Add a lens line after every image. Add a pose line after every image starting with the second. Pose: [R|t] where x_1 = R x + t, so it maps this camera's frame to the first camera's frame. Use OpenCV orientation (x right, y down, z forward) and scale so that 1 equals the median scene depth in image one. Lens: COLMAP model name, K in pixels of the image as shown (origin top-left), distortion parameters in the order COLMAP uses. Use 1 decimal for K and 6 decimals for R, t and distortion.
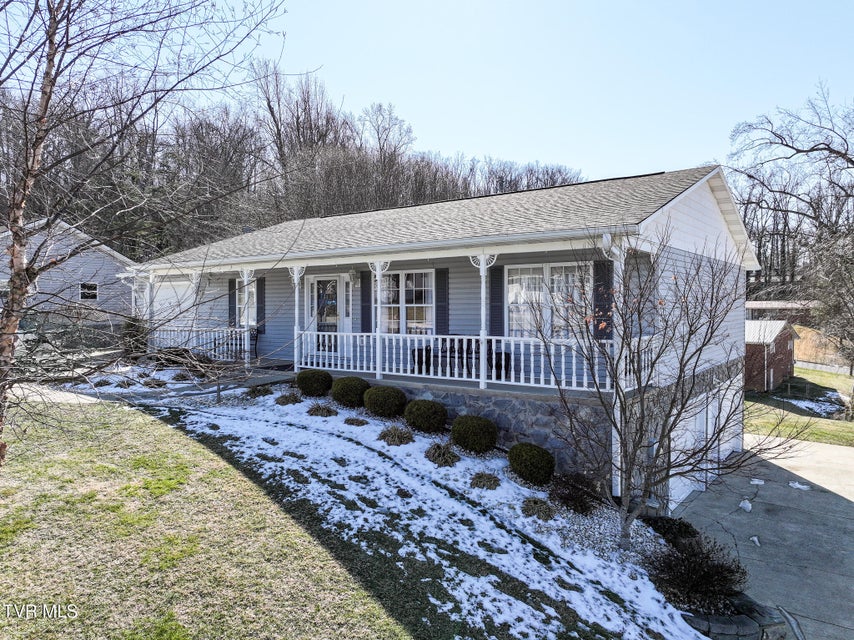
lens RADIAL K [[600.4, 0, 427.0], [0, 600.4, 320.0], [0, 0, 1]] dist [-0.001912, 0.000419]
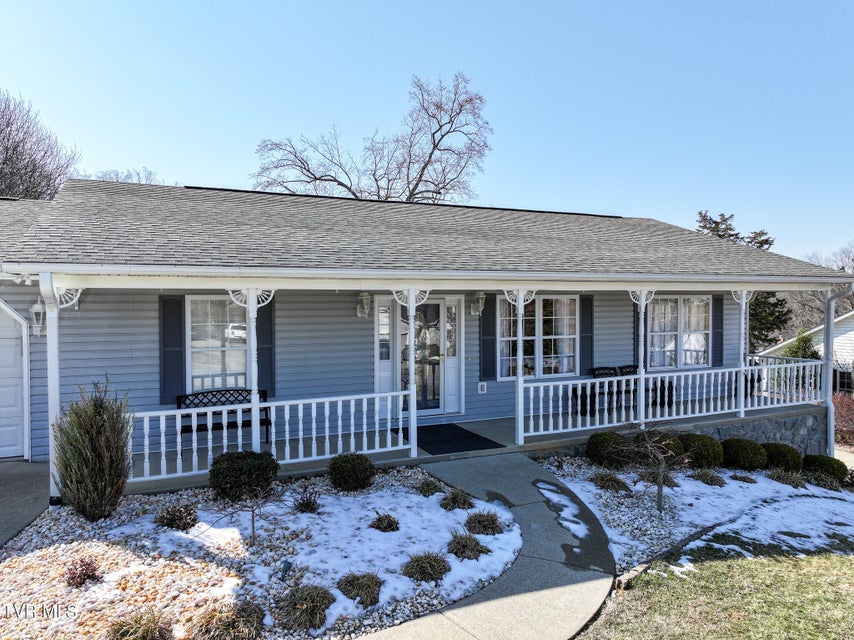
lens RADIAL K [[600.4, 0, 427.0], [0, 600.4, 320.0], [0, 0, 1]] dist [-0.001912, 0.000419]
pose [[0.478108, -0.029139, 0.877818, -1.367795], [0.022528, 0.999528, 0.020910, -0.118329], [-0.878012, 0.009779, 0.478538, 1.169817]]
